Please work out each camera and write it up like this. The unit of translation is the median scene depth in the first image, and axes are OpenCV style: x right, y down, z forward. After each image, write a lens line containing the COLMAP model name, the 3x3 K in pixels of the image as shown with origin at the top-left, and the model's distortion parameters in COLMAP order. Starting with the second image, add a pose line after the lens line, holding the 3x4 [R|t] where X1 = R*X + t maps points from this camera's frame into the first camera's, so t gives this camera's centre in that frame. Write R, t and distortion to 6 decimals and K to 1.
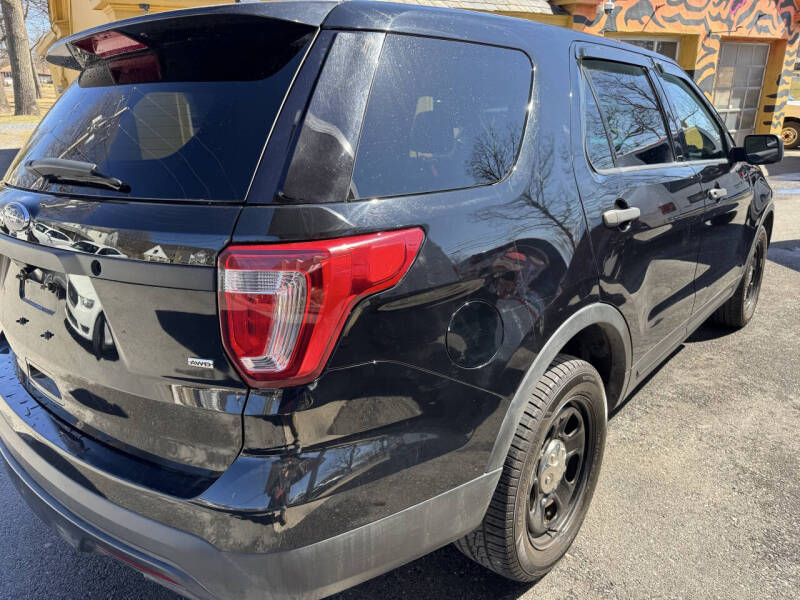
lens RADIAL K [[570.8, 0, 406.5], [0, 570.8, 300.6], [0, 0, 1]] dist [0.010789, -0.011231]
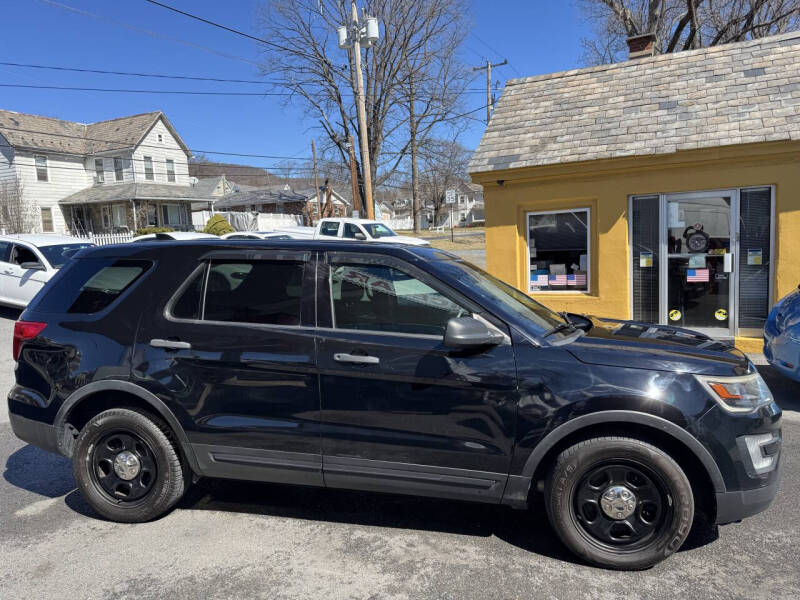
lens RADIAL K [[564.9, 0, 408.1], [0, 564.9, 304.0], [0, 0, 1]] dist [0.041100, -0.050819]
pose [[0.489546, 0.102672, -0.865912, 1.792621], [-0.265456, 0.963457, -0.035838, -0.321637], [0.830589, 0.247406, 0.498911, 0.544738]]
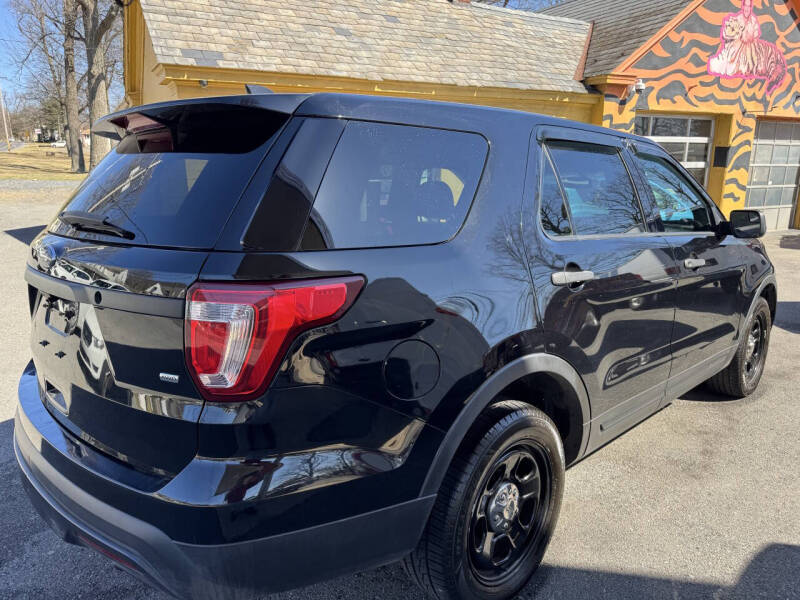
lens RADIAL K [[570.8, 0, 406.5], [0, 570.8, 300.6], [0, 0, 1]] dist [0.010789, -0.011231]
pose [[0.996277, 0.041652, -0.075480, 0.106614], [-0.049603, 0.993050, -0.106734, 0.023735], [0.070509, 0.110081, 0.991419, -0.089115]]
